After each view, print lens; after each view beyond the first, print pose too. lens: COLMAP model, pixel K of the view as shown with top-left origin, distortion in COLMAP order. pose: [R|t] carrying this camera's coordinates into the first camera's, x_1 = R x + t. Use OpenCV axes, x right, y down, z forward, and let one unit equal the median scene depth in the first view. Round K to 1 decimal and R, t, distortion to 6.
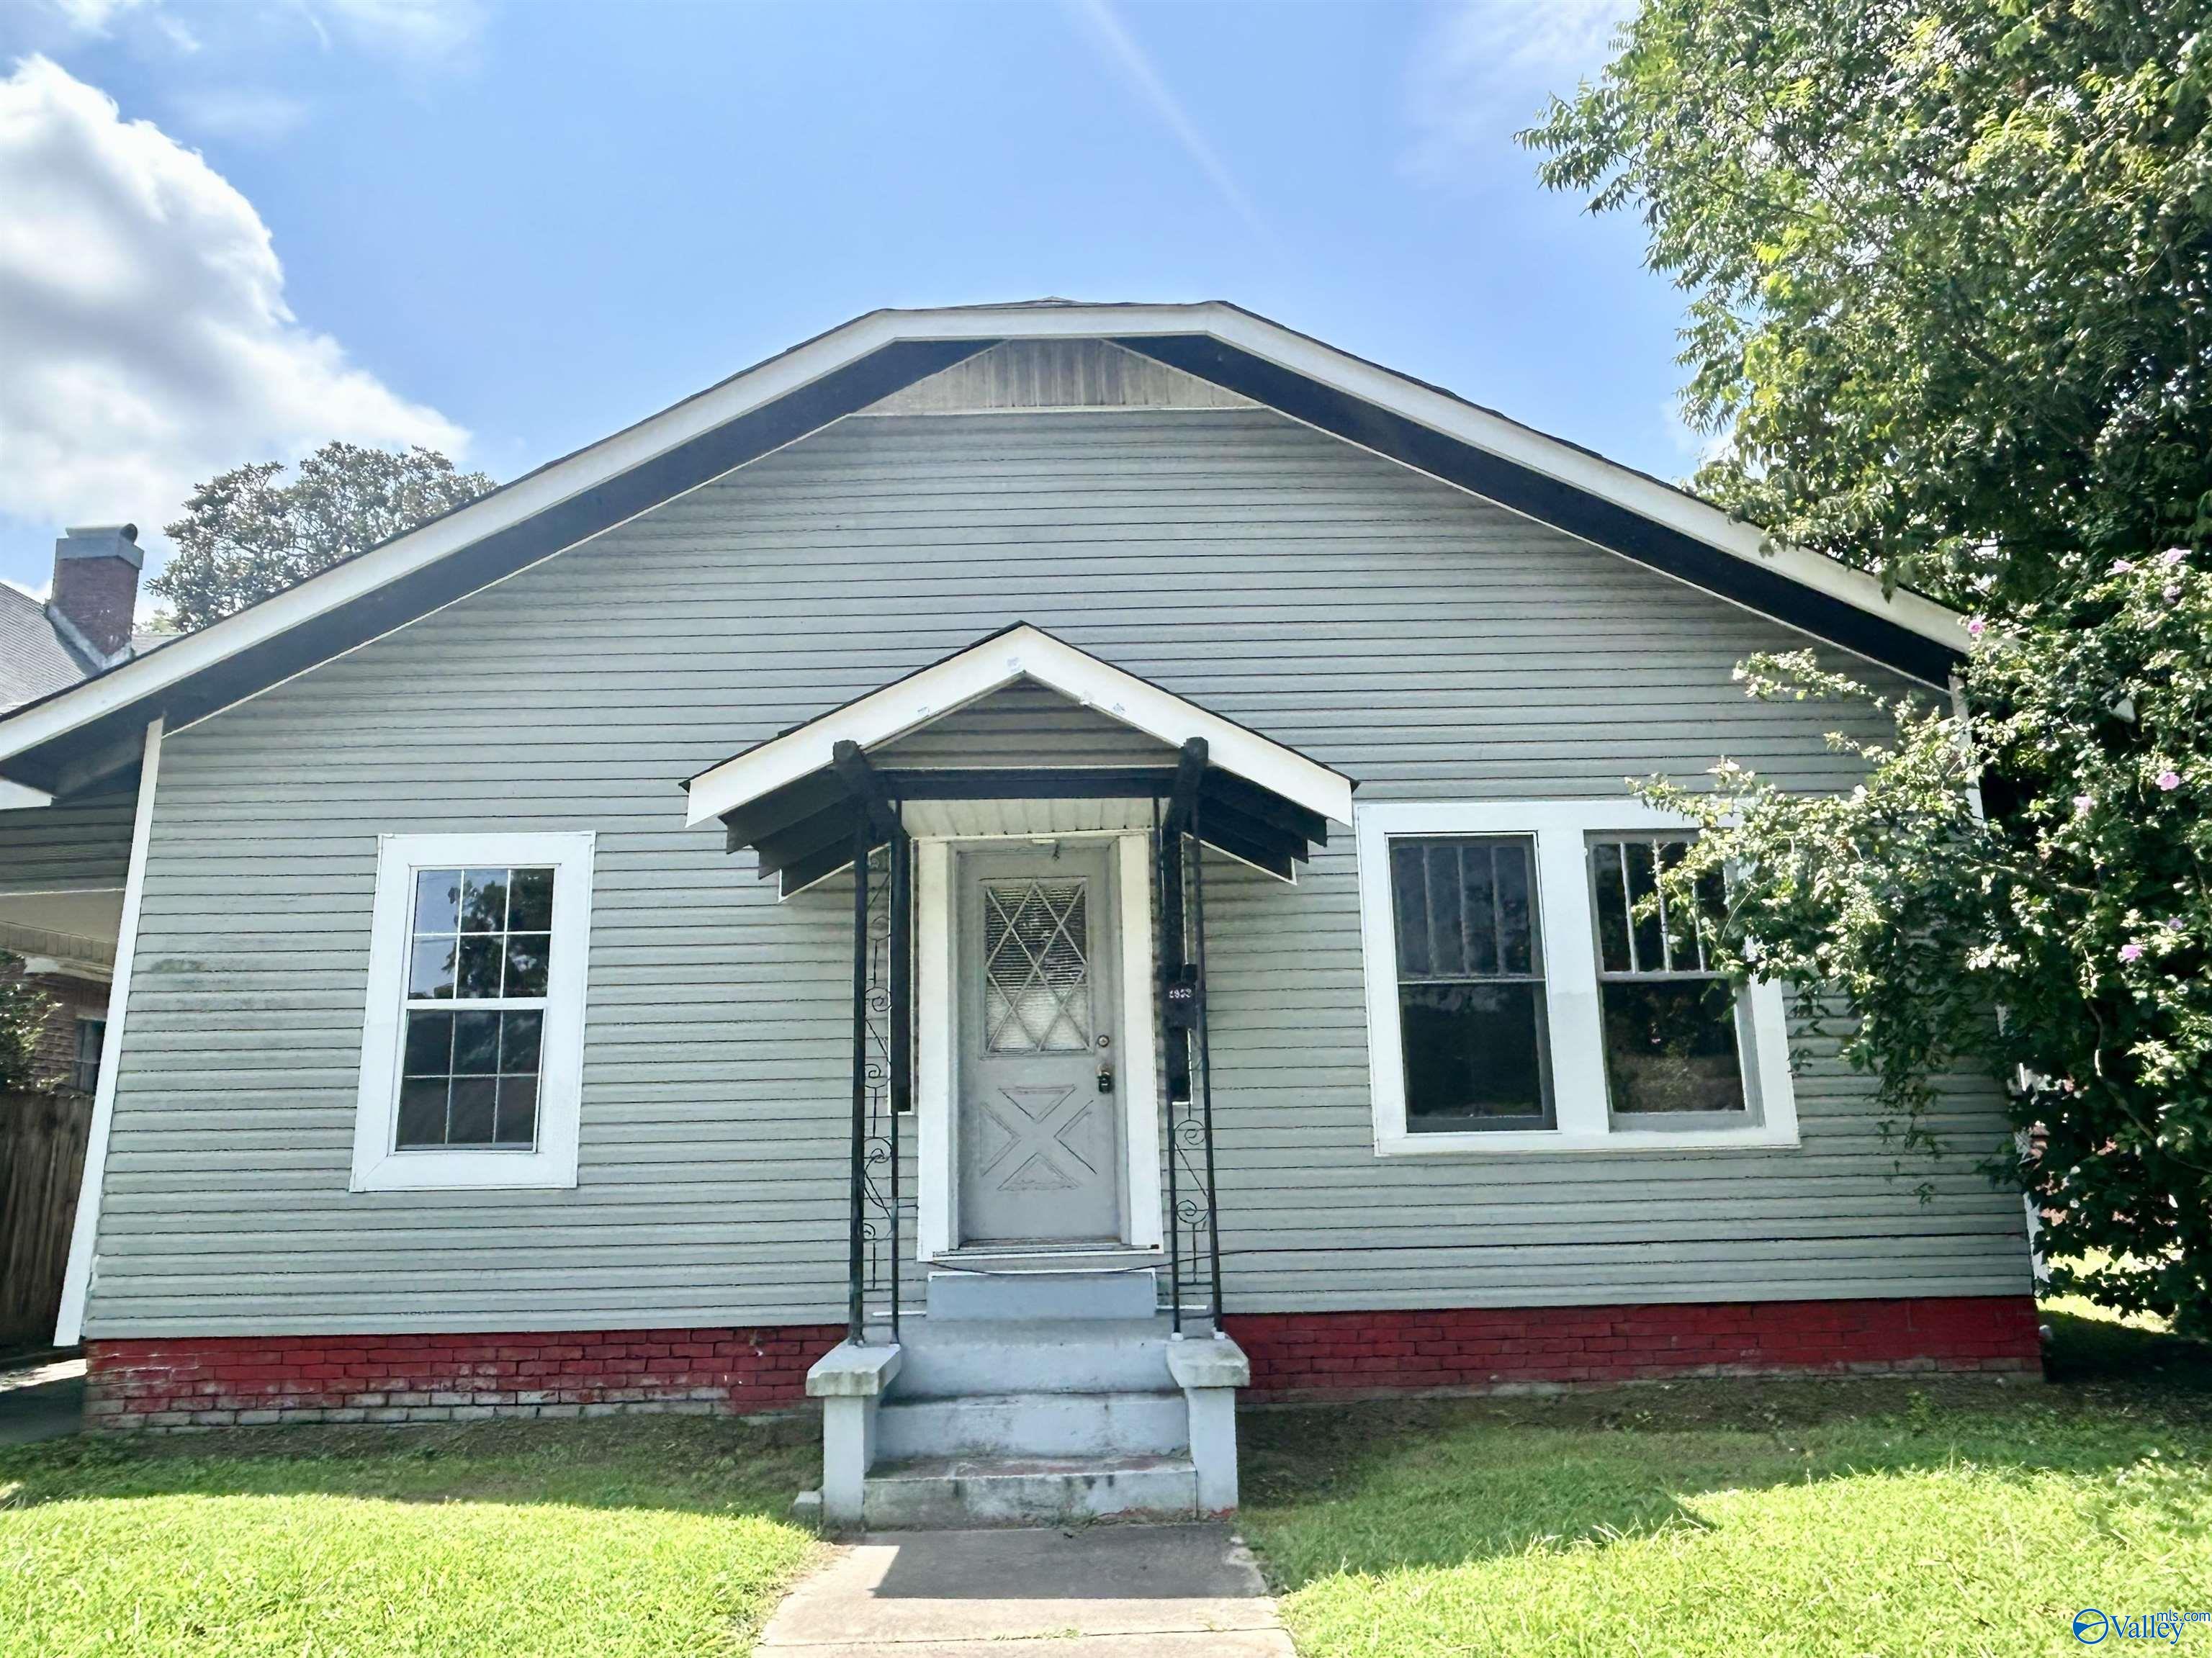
lens RADIAL K [[1488.5, 0, 1106.0], [0, 1488.5, 829.0], [0, 0, 1]] dist [0.000019, -0.002327]
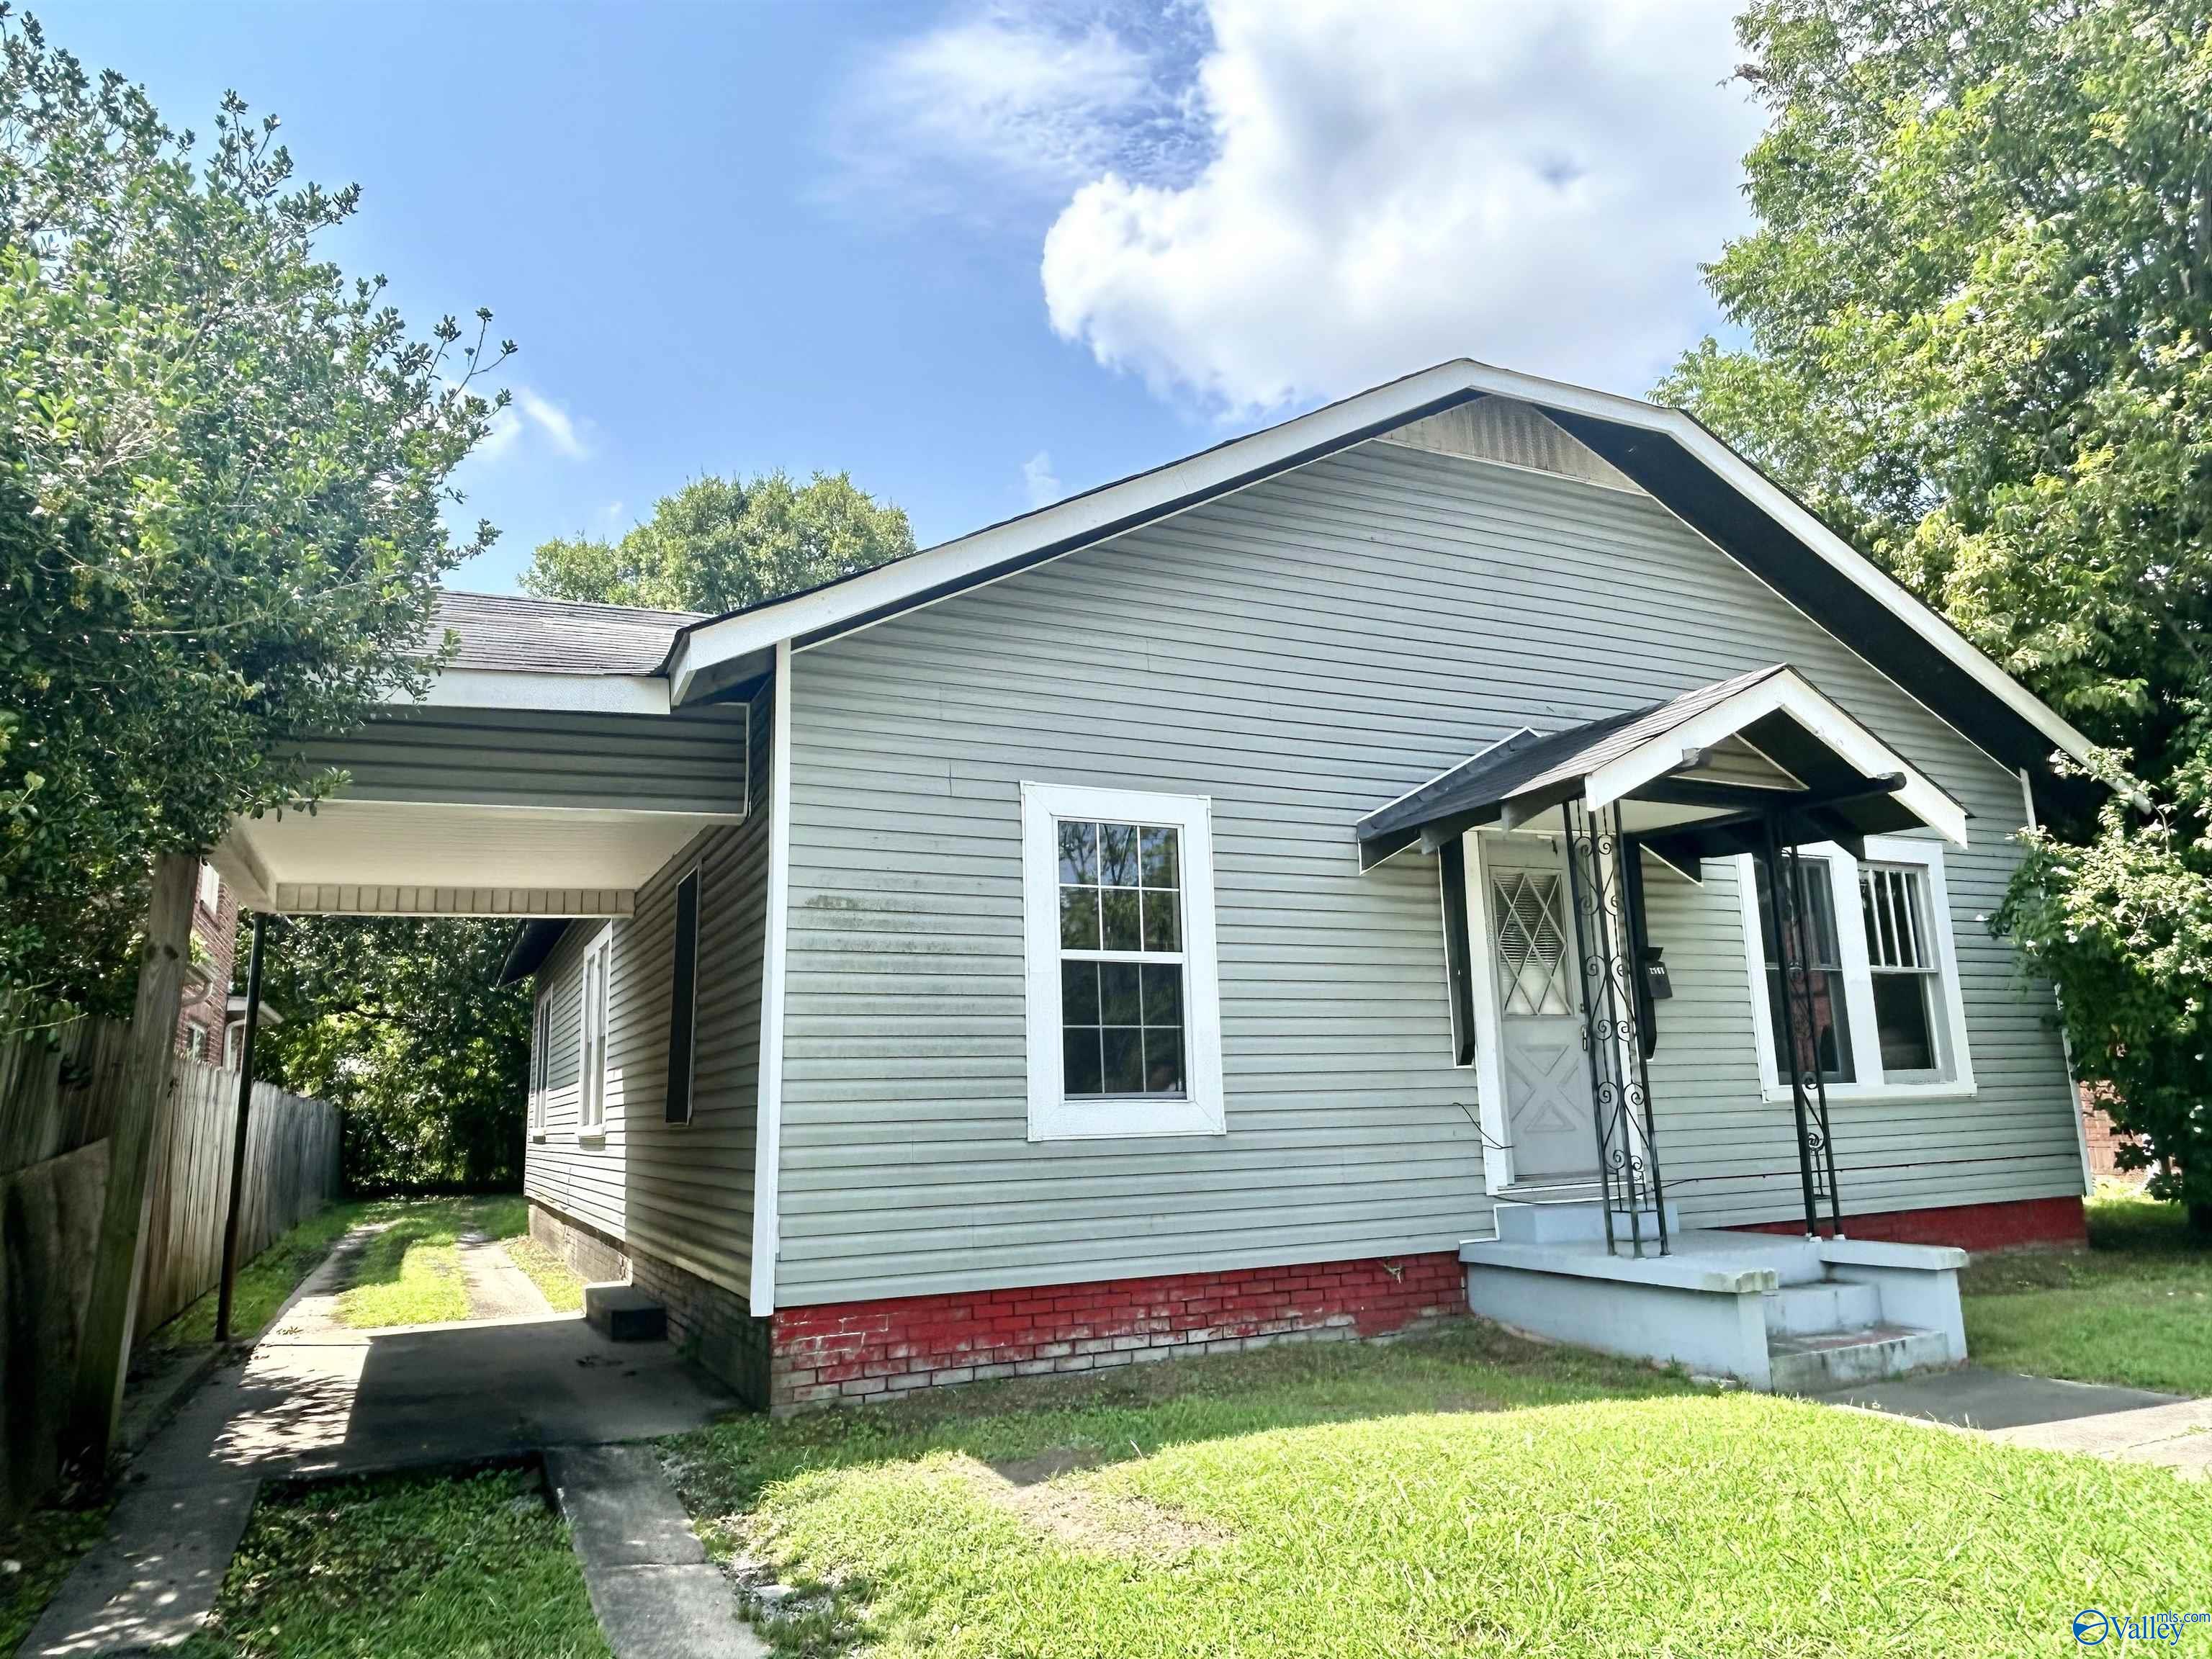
lens RADIAL K [[1425.7, 0, 1106.0], [0, 1425.7, 829.5], [0, 0, 1]] dist [0.017286, -0.005261]
pose [[0.904700, 0.075878, 0.419238, -0.870202], [-0.077727, 0.996894, -0.012698, 0.045523], [-0.418899, -0.021098, 0.907788, 0.124870]]
